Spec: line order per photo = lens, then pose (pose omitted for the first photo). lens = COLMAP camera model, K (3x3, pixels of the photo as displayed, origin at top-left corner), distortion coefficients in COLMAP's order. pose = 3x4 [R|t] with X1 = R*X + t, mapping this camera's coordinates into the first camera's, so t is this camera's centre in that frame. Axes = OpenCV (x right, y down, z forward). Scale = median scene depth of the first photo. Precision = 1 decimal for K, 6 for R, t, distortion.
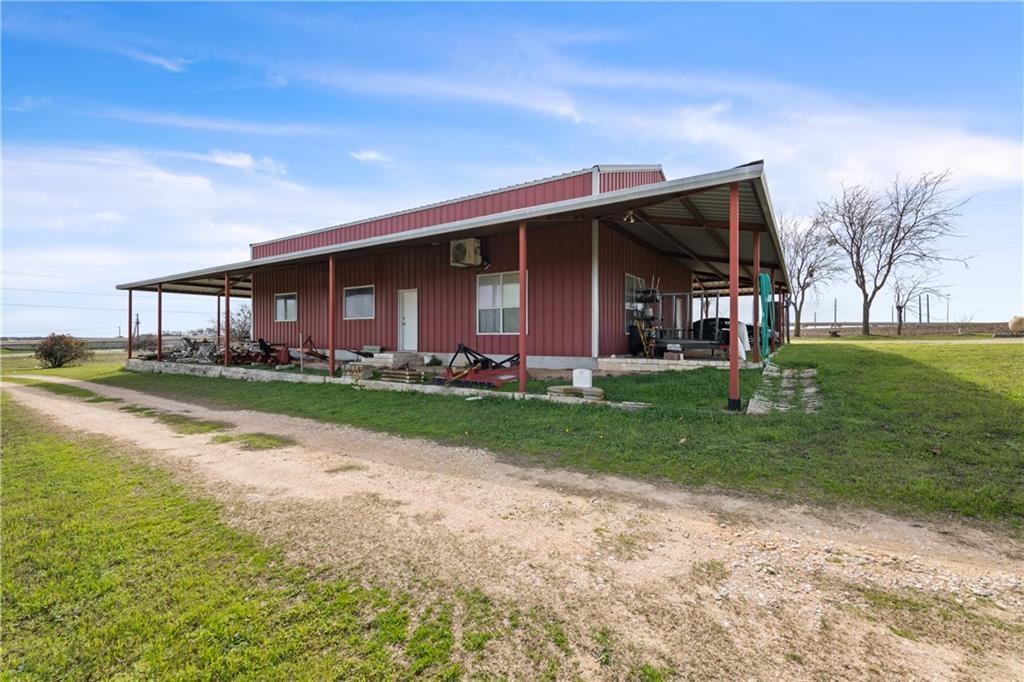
lens RADIAL K [[432.6, 0, 514.0], [0, 432.6, 337.2], [0, 0, 1]] dist [0.003079, -0.000045]
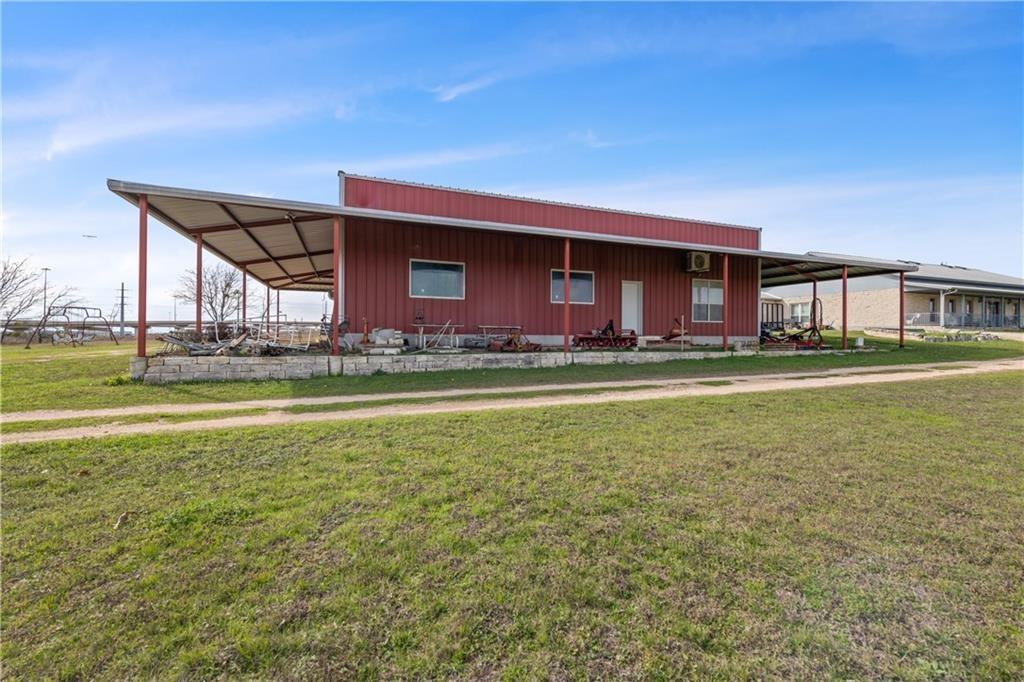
lens RADIAL K [[432.6, 0, 514.0], [0, 432.6, 337.2], [0, 0, 1]] dist [0.003079, -0.000045]
pose [[0.573862, 0.000062, 0.818952, -1.312552], [-0.002247, 0.999996, 0.001498, 0.035703], [-0.818949, -0.002700, 0.573860, 0.571378]]
